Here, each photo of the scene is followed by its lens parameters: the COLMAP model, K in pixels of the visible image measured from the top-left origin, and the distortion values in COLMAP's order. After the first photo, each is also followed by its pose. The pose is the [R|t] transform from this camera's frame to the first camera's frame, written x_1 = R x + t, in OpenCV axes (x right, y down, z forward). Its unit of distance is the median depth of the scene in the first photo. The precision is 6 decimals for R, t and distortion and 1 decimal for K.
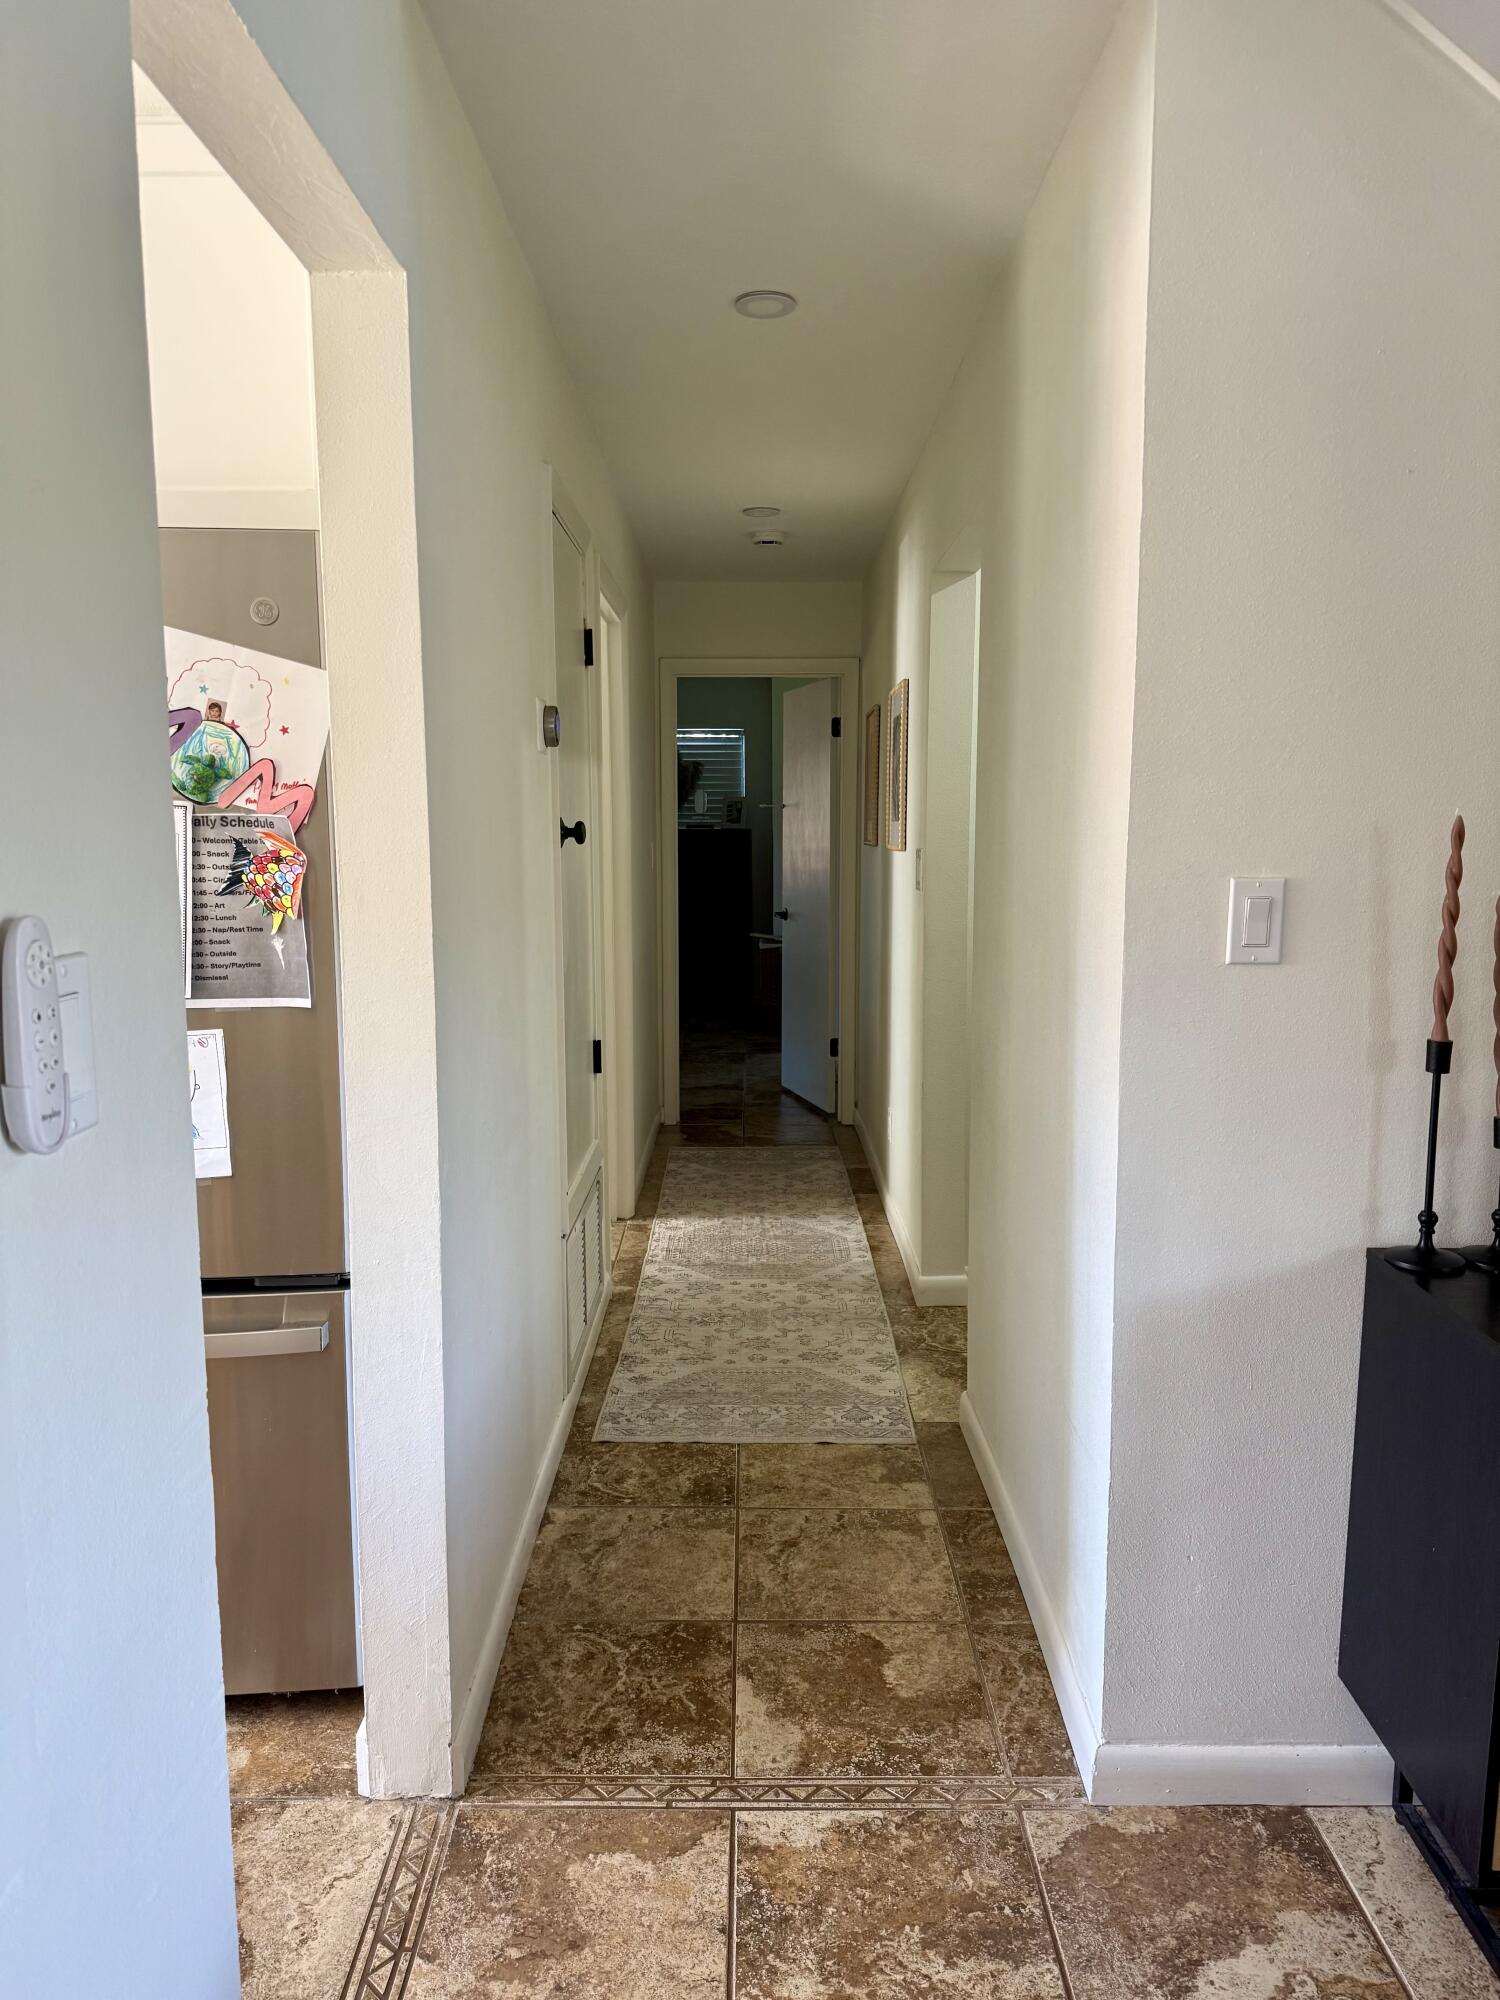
lens RADIAL K [[1393.1, 0, 738.8], [0, 1393.1, 992.8], [0, 0, 1]] dist [0.052671, -0.072623]
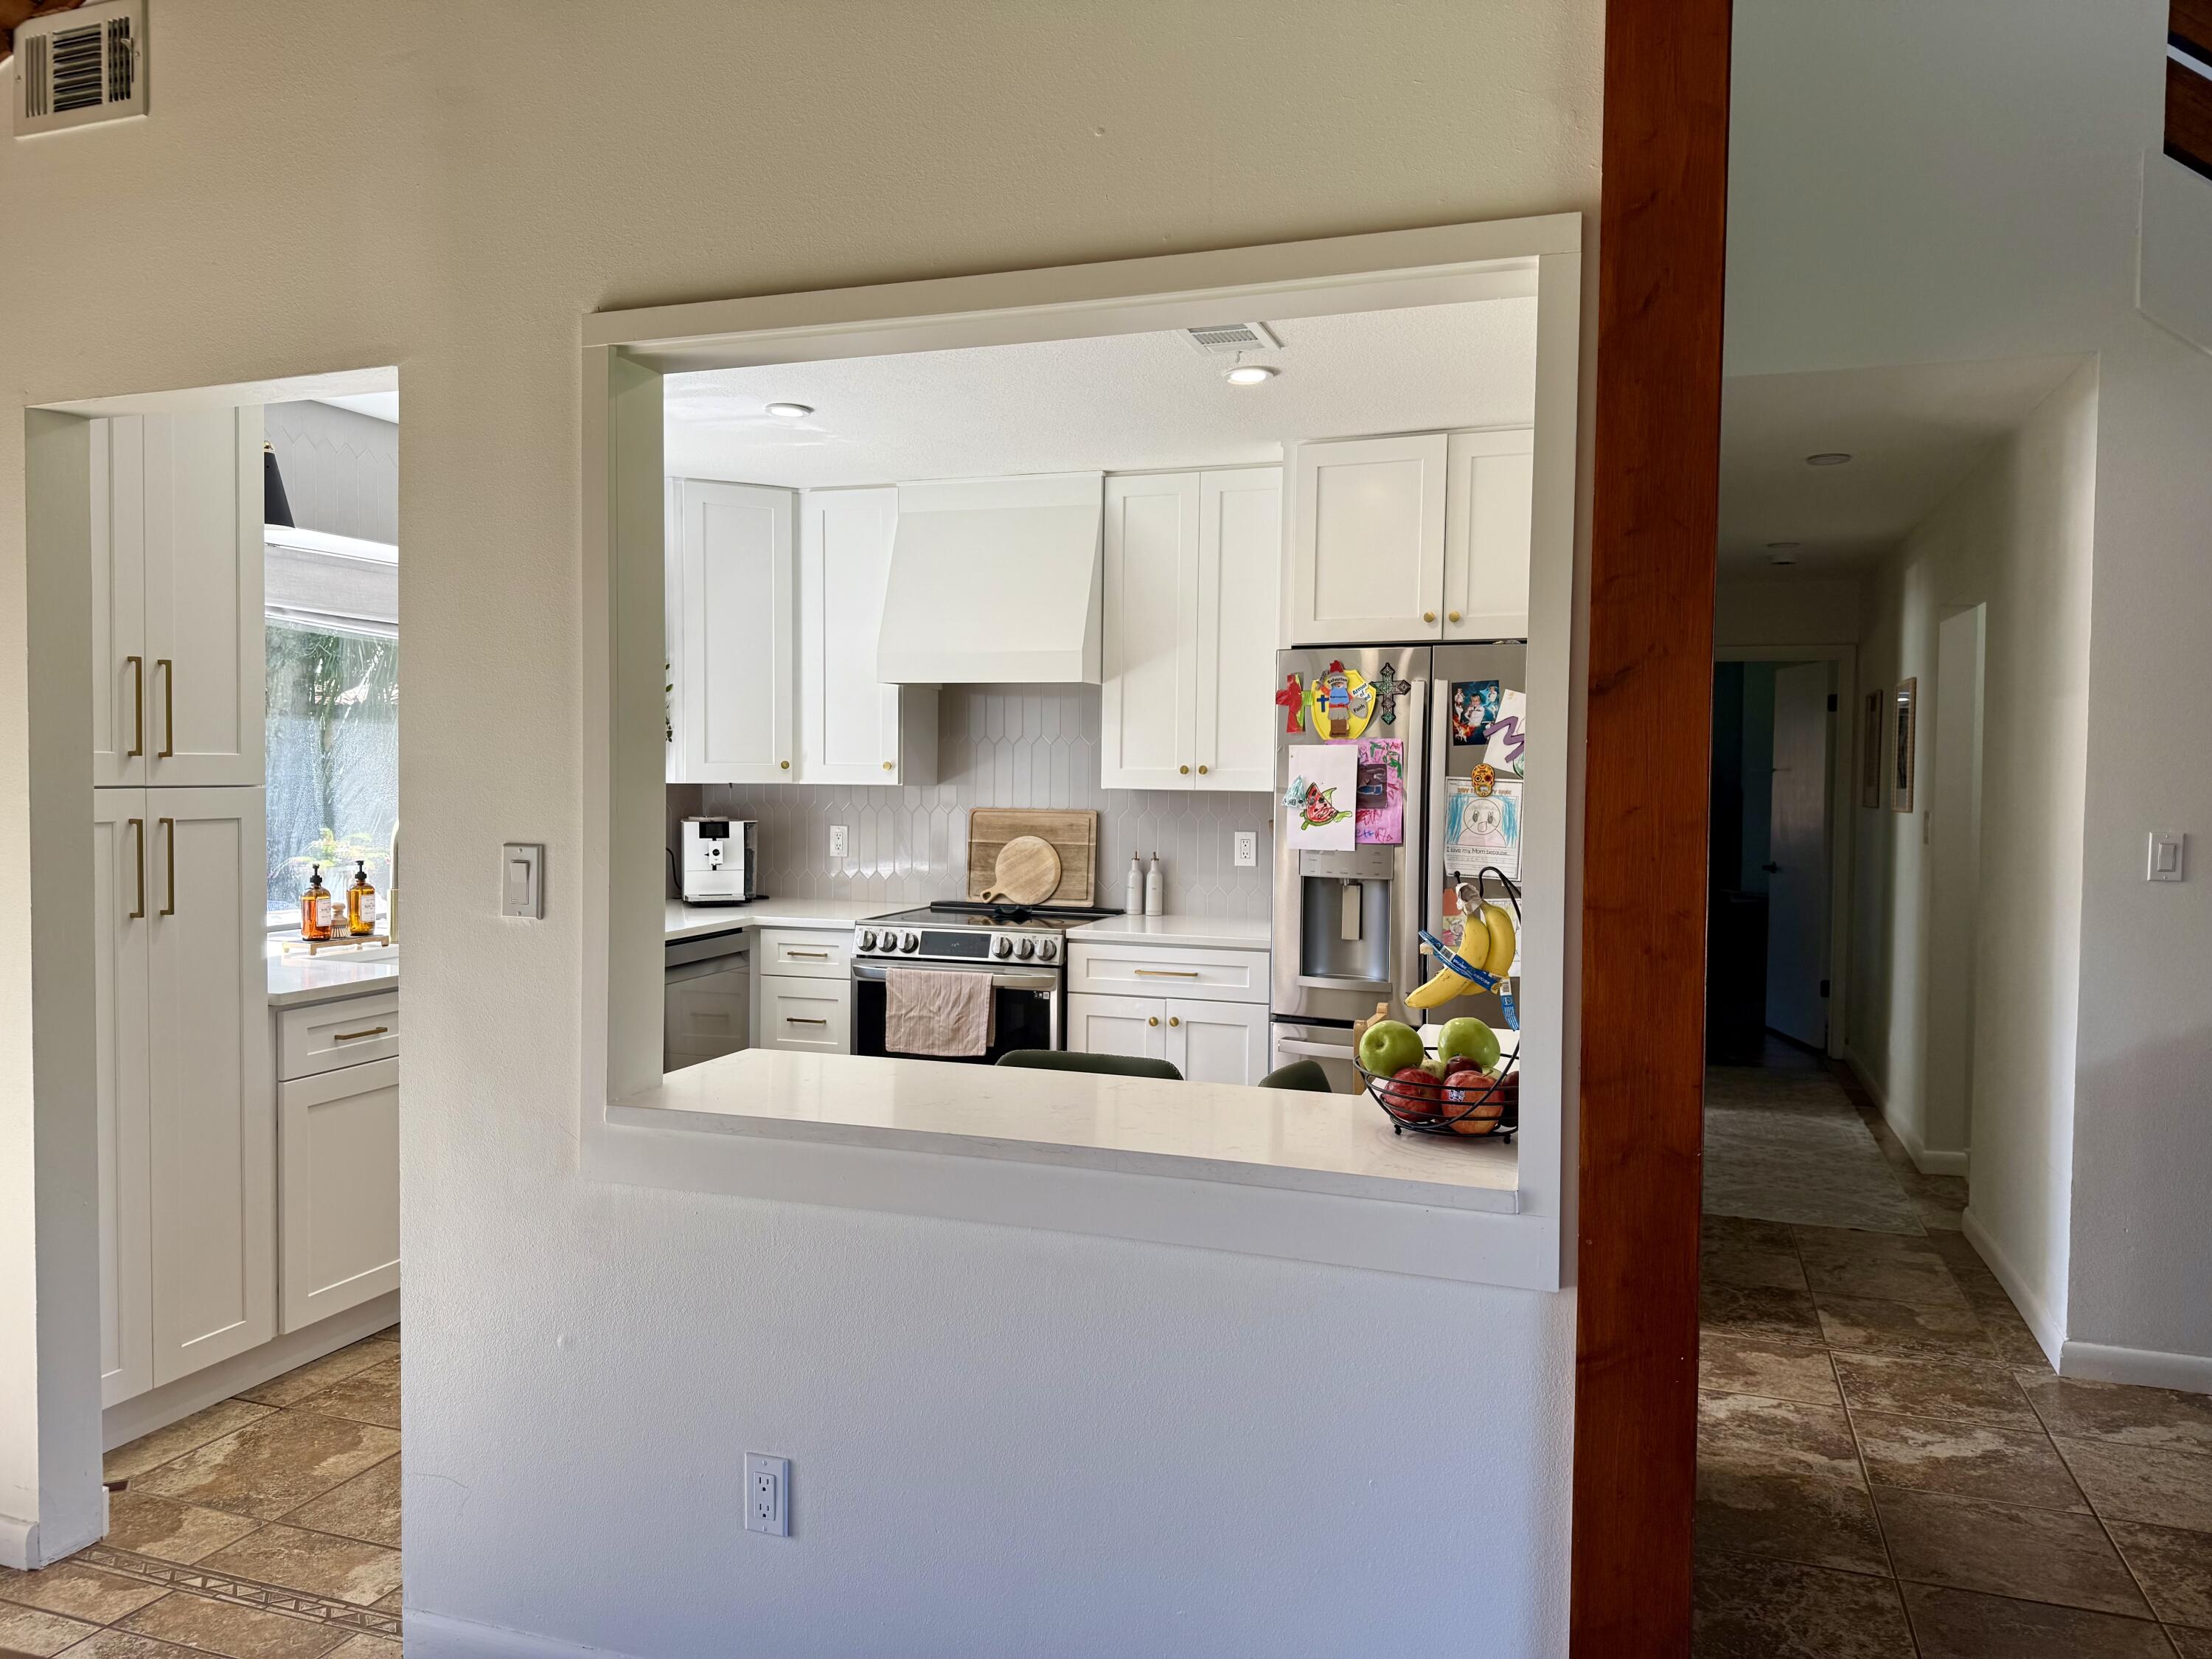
lens RADIAL K [[1540.8, 0, 1116.9], [0, 1540.8, 827.2], [0, 0, 1]] dist [0.052671, -0.072623]
pose [[0.946965, 0.023076, -0.320507, -0.187824], [-0.050992, 0.995571, -0.078982, 0.098607], [0.317265, 0.091137, 0.943948, -0.934731]]
